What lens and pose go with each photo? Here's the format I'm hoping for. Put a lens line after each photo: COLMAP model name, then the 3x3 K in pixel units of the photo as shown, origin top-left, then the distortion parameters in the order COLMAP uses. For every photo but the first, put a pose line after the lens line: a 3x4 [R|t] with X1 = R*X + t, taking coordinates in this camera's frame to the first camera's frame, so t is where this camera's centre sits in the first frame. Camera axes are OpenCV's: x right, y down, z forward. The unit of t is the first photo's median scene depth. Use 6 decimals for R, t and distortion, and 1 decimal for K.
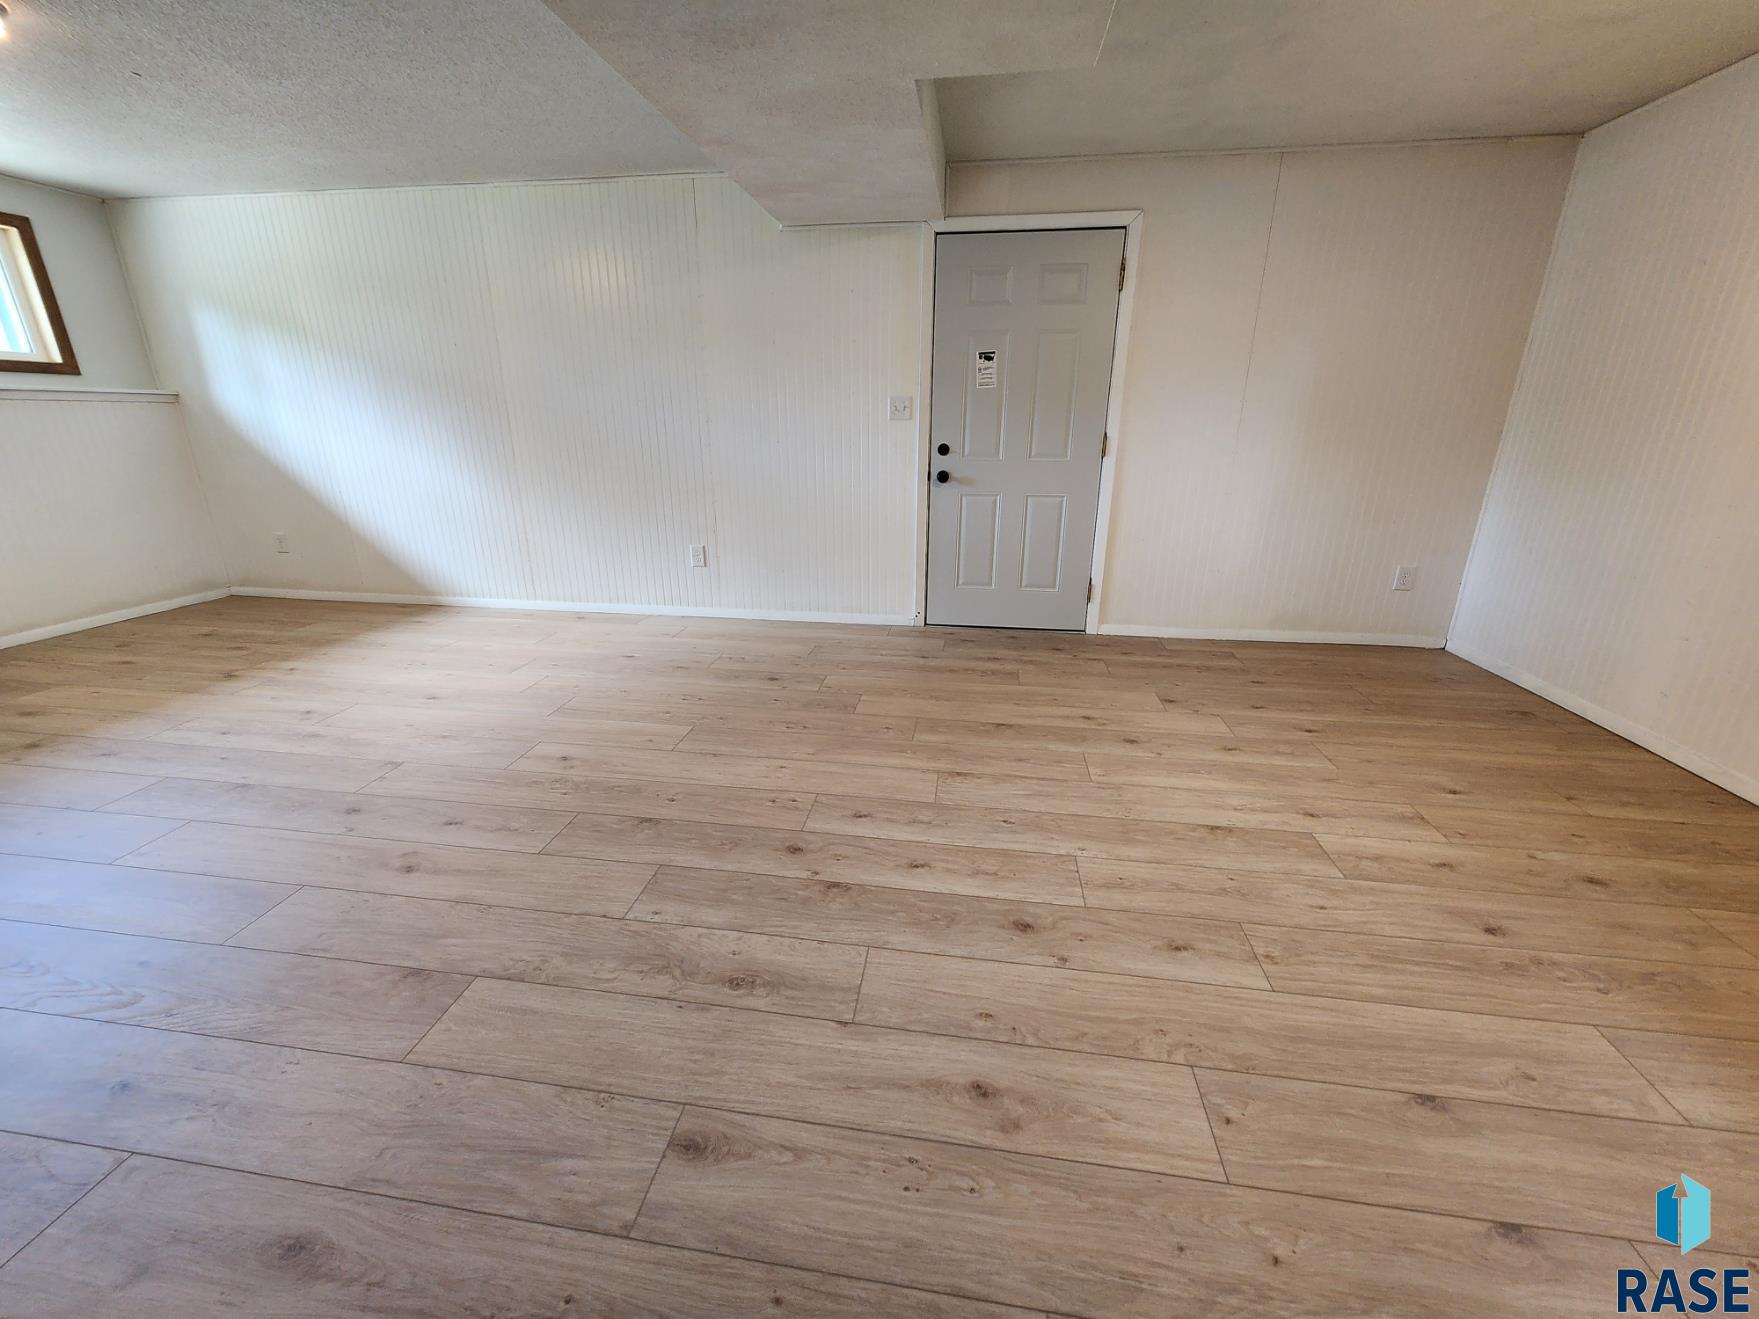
lens RADIAL K [[723.6, 0, 877.4], [0, 723.6, 661.3], [0, 0, 1]] dist [0.000612, 0.000251]
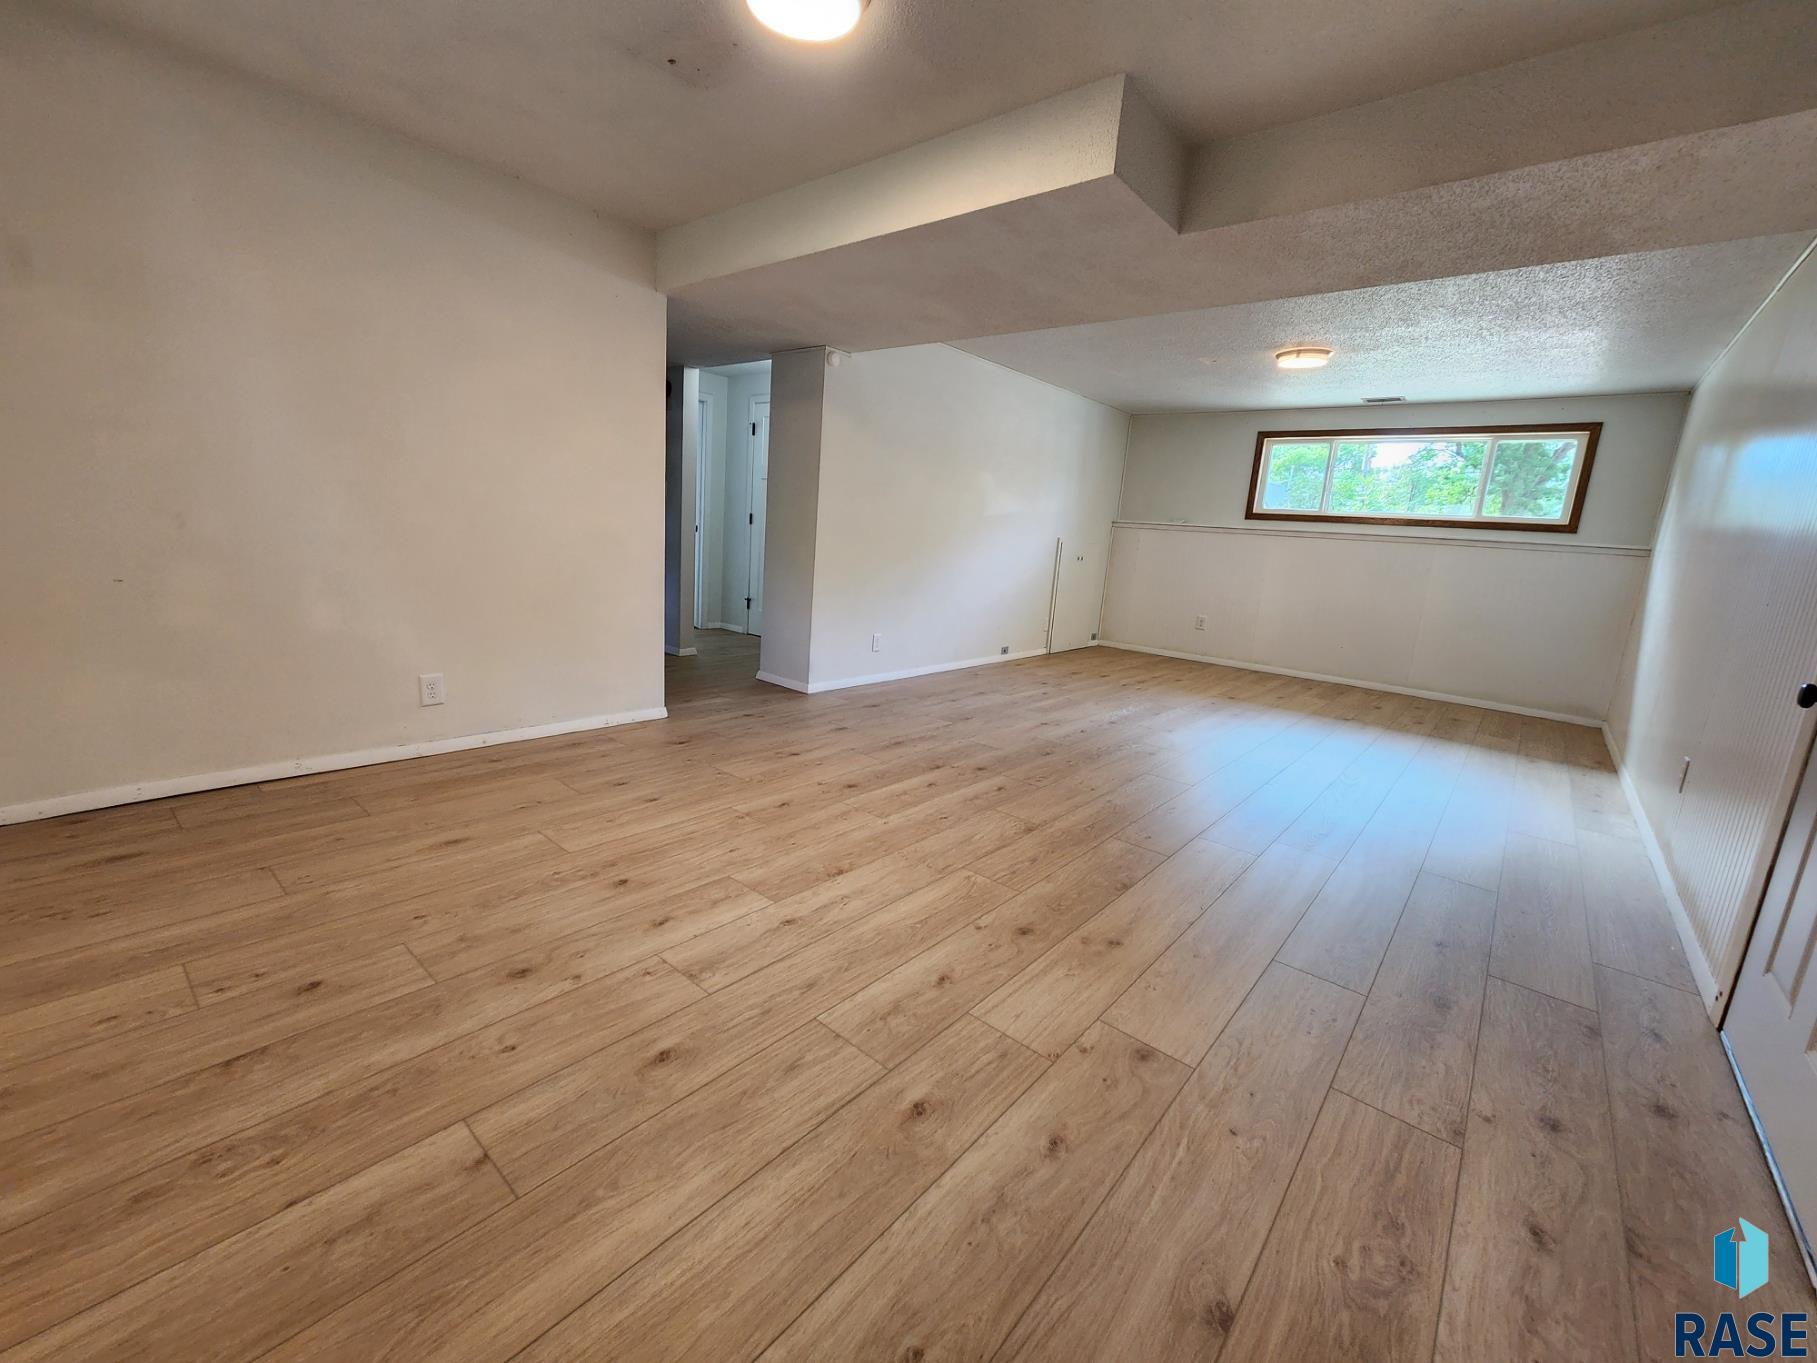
lens RADIAL K [[747.4, 0, 907.6], [0, 747.4, 680.1], [0, 0, 1]] dist [0.000612, 0.000251]
pose [[-0.531921, 0.130403, -0.836693, 1.406617], [-0.339537, 0.872320, 0.351814, -0.470266], [0.775742, 0.471225, -0.419728, 1.527815]]
